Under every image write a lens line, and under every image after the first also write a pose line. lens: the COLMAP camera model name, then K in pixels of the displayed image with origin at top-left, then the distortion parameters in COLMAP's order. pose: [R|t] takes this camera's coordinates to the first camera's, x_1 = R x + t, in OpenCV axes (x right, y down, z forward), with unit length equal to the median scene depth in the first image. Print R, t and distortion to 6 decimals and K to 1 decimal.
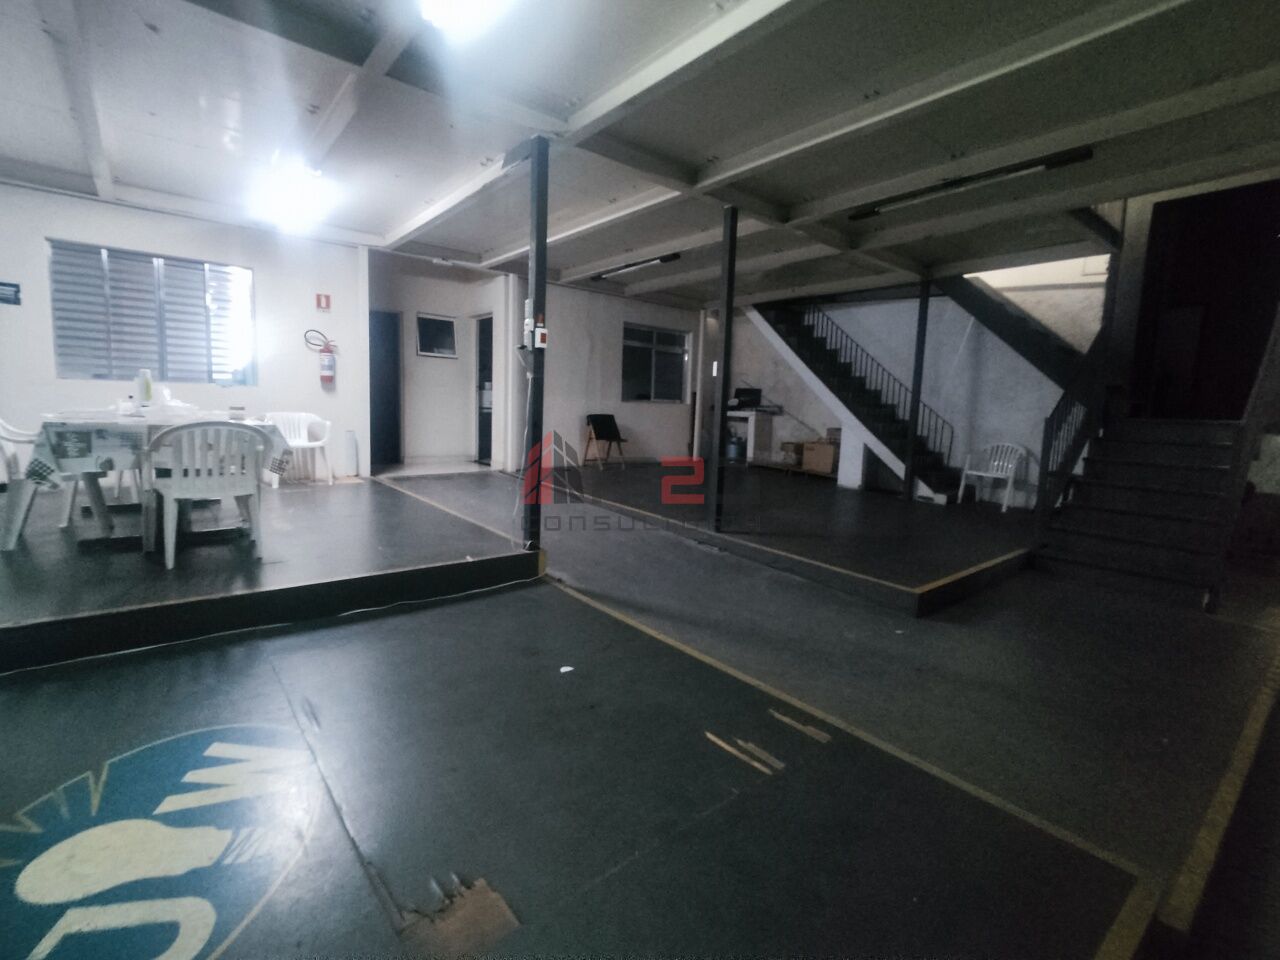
lens RADIAL K [[590.7, 0, 640.0], [0, 590.7, 480.0], [0, 0, 1]] dist [-0.001506, -0.000449]
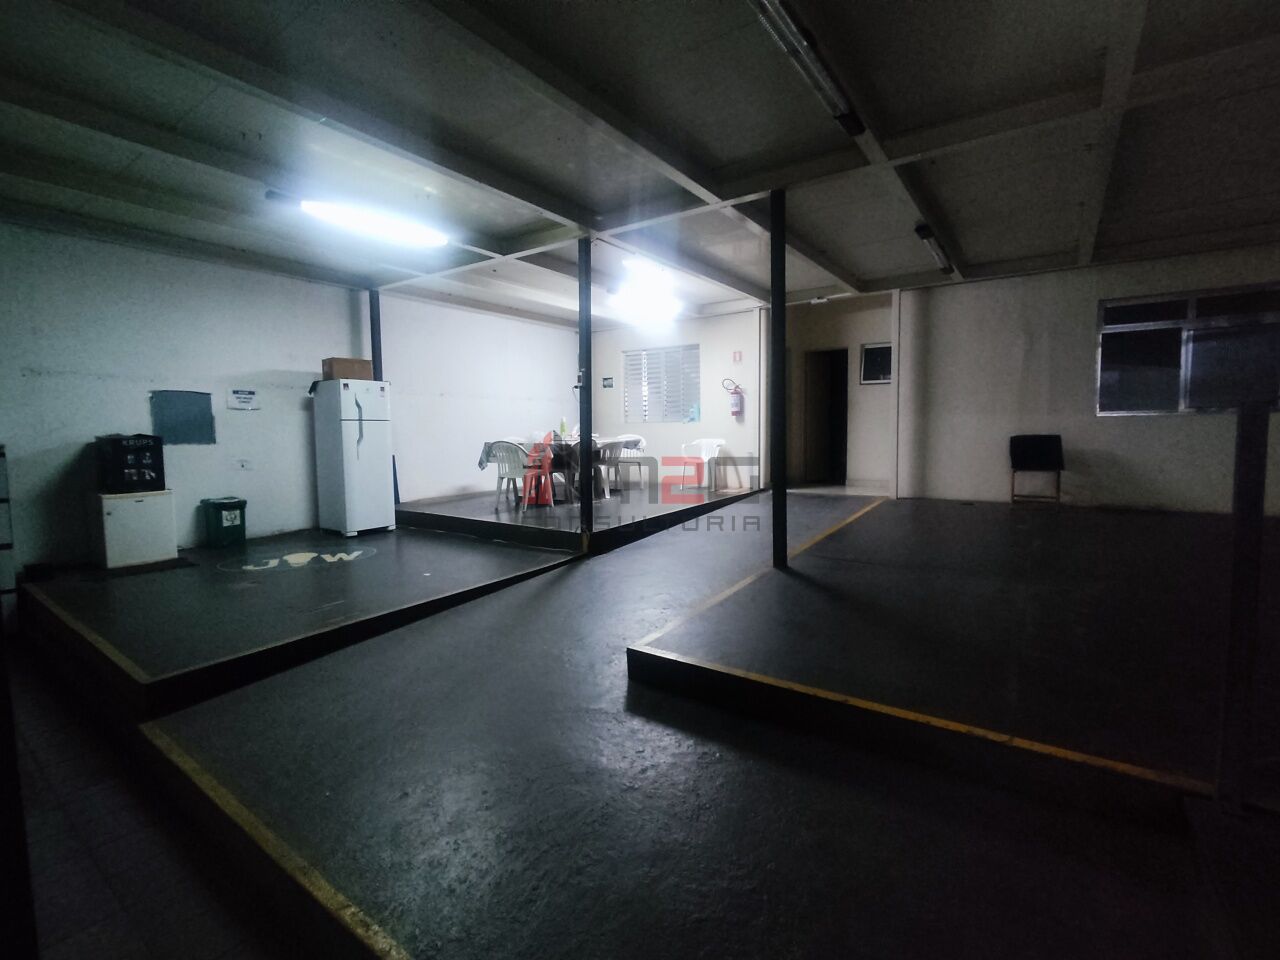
lens RADIAL K [[590.7, 0, 640.0], [0, 590.7, 480.0], [0, 0, 1]] dist [-0.001506, -0.000449]
pose [[0.276979, 0.052932, -0.959417, 0.539004], [-0.099735, 0.994672, 0.026085, -0.025829], [0.955686, 0.088462, 0.280782, 0.326639]]
